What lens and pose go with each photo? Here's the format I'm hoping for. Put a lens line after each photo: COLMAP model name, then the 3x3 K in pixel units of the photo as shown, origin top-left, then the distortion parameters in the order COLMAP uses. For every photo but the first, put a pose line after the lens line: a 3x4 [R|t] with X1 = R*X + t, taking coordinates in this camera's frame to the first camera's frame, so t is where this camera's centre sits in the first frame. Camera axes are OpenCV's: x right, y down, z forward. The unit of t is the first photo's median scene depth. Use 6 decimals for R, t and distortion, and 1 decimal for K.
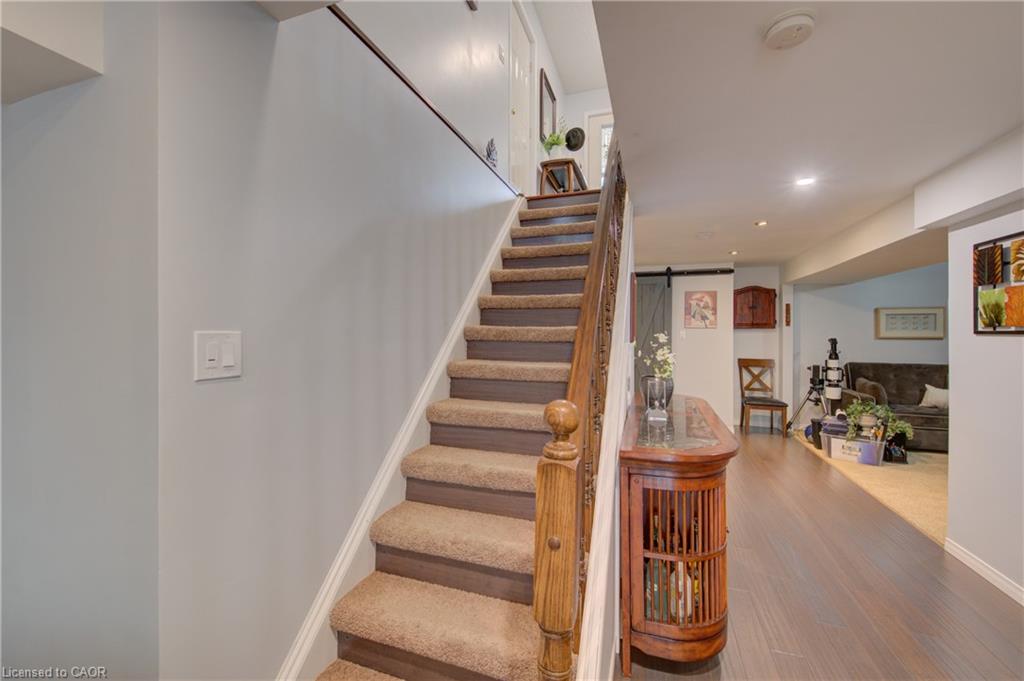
lens RADIAL K [[410.0, 0, 516.7], [0, 410.0, 332.7], [0, 0, 1]] dist [-0.003015, -0.000419]
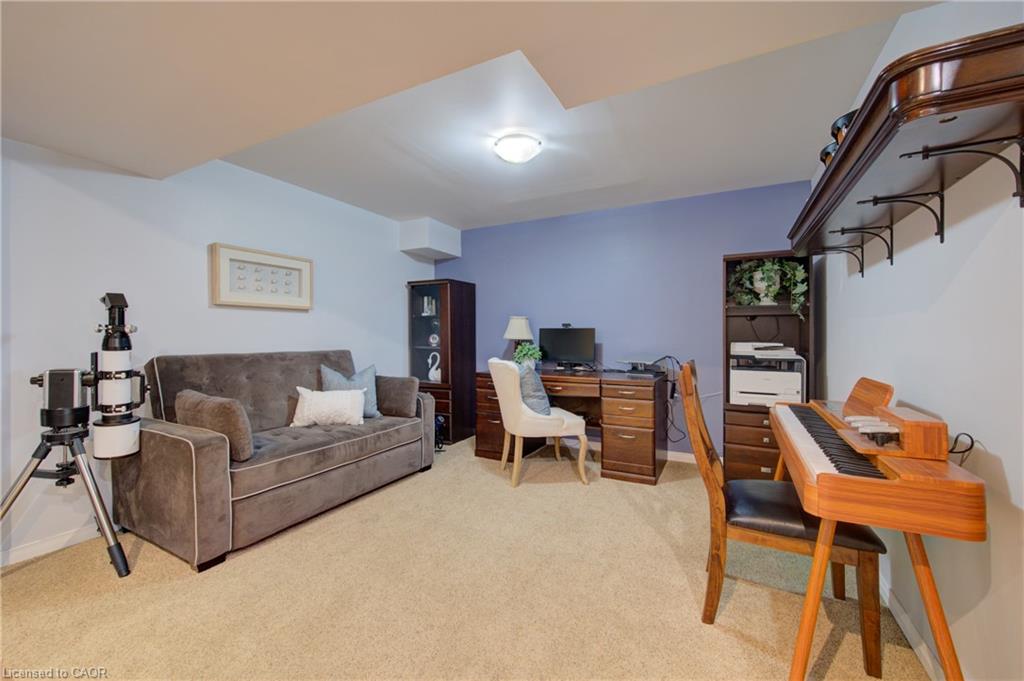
lens RADIAL K [[410.0, 0, 512.7], [0, 410.0, 336.9], [0, 0, 1]] dist [-0.003015, -0.000419]
pose [[0.152797, -0.006187, 0.988238, 0.449360], [0.003440, 0.999978, 0.005729, 0.050967], [-0.988252, 0.002524, 0.152815, 0.570938]]
